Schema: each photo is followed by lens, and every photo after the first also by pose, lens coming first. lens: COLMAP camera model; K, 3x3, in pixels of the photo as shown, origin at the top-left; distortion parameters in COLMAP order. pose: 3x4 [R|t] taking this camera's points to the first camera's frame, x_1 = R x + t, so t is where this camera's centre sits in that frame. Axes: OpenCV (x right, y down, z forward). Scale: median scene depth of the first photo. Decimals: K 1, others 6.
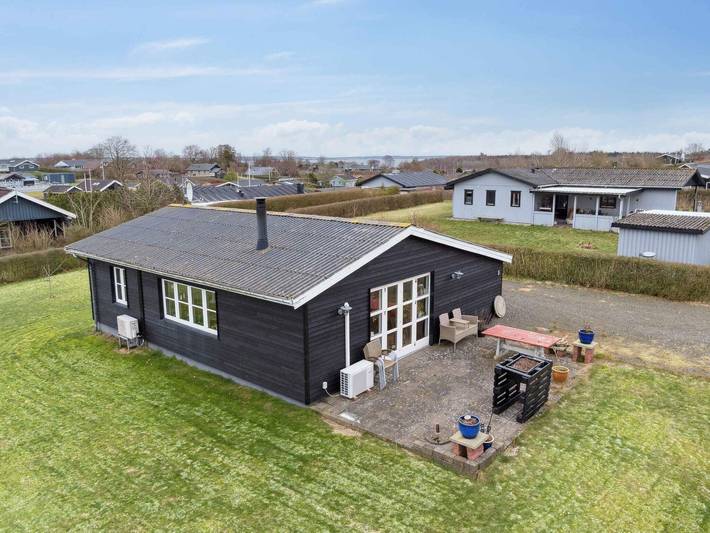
lens RADIAL K [[544.8, 0, 355.0], [0, 544.8, 266.5], [0, 0, 1]] dist [-0.004383, -0.001641]
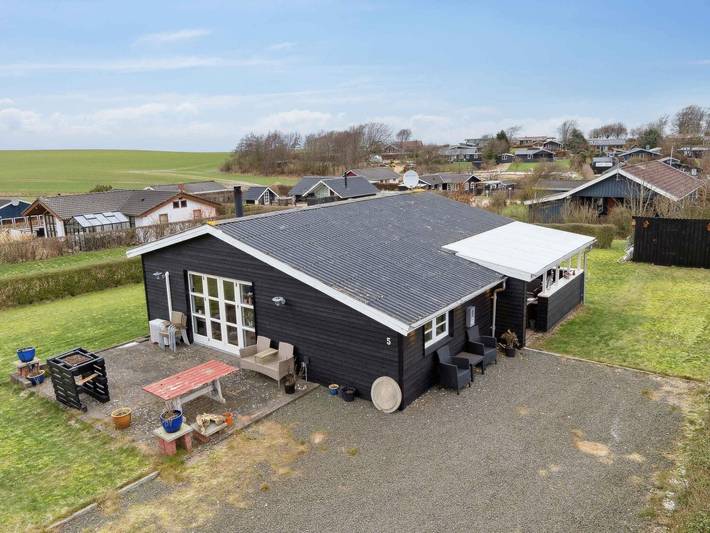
lens RADIAL K [[540.3, 0, 355.0], [0, 540.3, 266.5], [0, 0, 1]] dist [0.004396, 0.003429]
pose [[0.050010, 0.219910, -0.974238, 1.069141], [-0.163600, 0.964086, 0.209220, -0.243823], [0.985258, 0.148922, 0.084191, 1.148869]]
